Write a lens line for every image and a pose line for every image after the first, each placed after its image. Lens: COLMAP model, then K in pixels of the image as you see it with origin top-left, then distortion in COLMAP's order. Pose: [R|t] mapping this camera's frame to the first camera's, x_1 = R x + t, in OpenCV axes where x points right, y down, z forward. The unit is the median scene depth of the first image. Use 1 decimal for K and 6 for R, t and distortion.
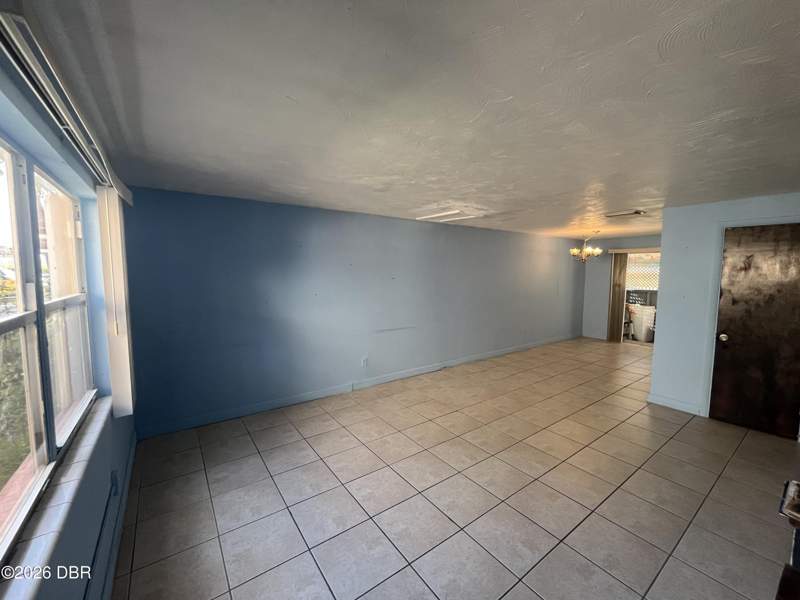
lens RADIAL K [[325.7, 0, 401.0], [0, 325.7, 299.5], [0, 0, 1]] dist [0.002838, -0.000285]
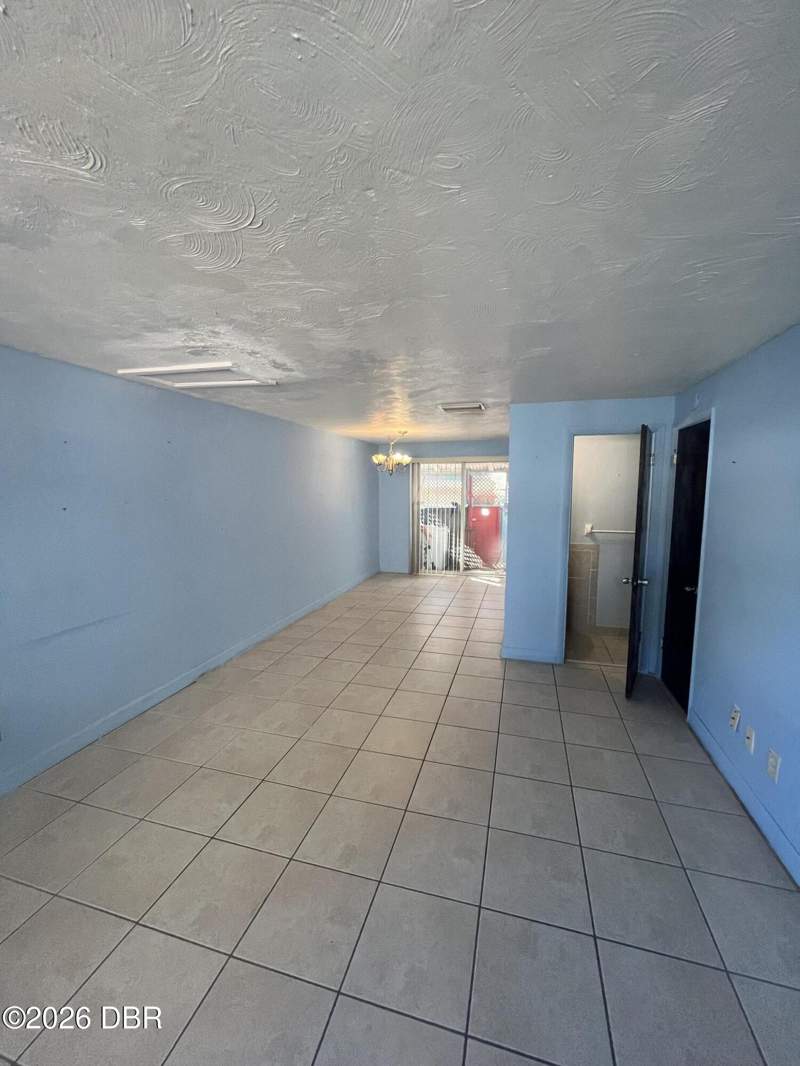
lens RADIAL K [[434.0, 0, 404.2], [0, 434.0, 535.6], [0, 0, 1]] dist [0.002838, -0.000285]
pose [[0.783348, -0.079187, 0.616519, -0.024747], [0.059826, 0.996852, 0.052023, -0.032303], [-0.618698, -0.003868, 0.785619, 0.271934]]
